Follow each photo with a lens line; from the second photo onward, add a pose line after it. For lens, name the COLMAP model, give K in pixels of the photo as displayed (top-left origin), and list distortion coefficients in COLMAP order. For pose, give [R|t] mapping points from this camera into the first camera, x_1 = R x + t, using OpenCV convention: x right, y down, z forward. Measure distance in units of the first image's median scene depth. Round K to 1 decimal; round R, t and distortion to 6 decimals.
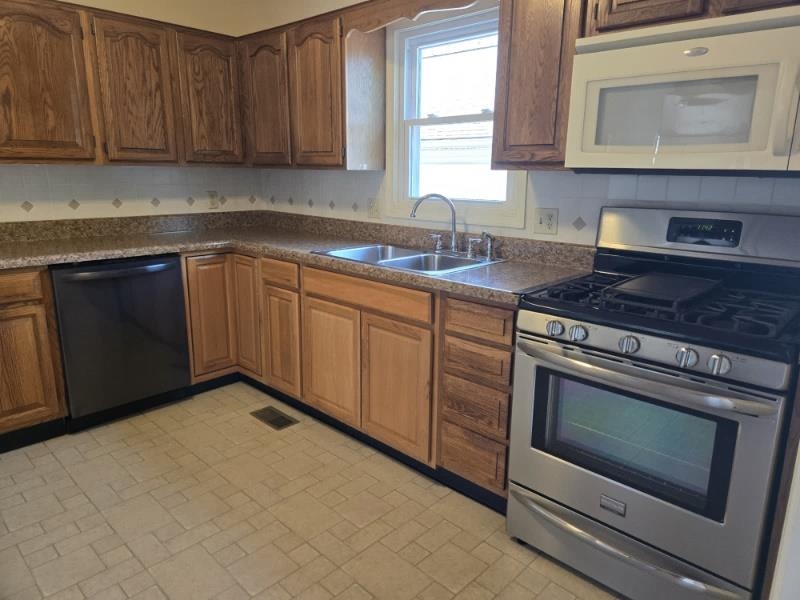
lens RADIAL K [[536.6, 0, 405.0], [0, 536.6, 294.5], [0, 0, 1]] dist [0.039680, -0.025322]
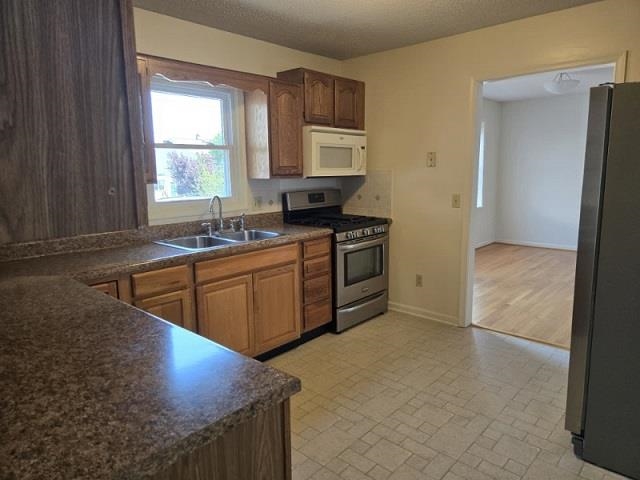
lens RADIAL K [[429.3, 0, 320.4], [0, 429.3, 236.0], [0, 0, 1]] dist [0.039680, -0.025322]
pose [[-0.013111, -0.172460, 0.984929, -1.081477], [0.237756, 0.956226, 0.170599, -0.198921], [-0.971236, 0.236410, 0.028466, 0.648017]]
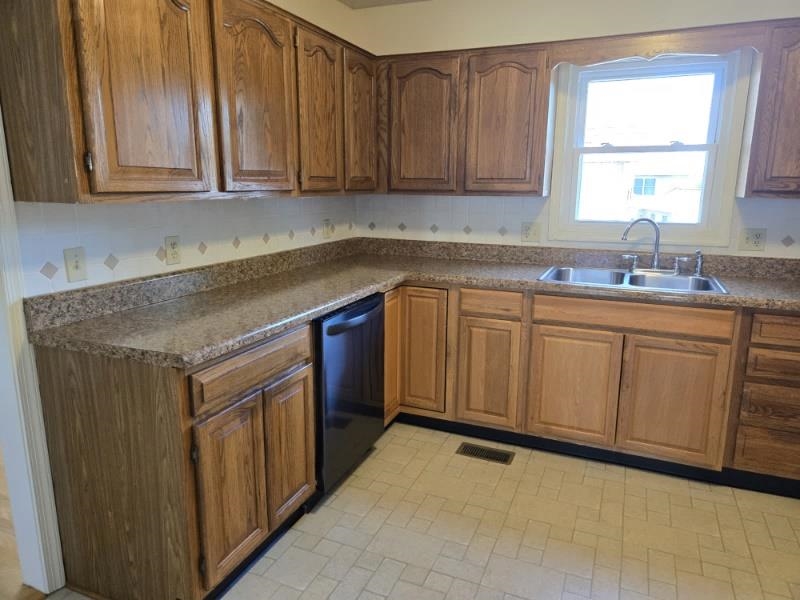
lens RADIAL K [[536.6, 0, 405.7], [0, 536.6, 293.4], [0, 0, 1]] dist [0.039680, -0.025322]
pose [[0.936506, -0.076891, 0.342117, -0.714354], [0.083649, 0.996483, -0.005019, -0.066218], [-0.340528, 0.033318, 0.939644, 0.136966]]
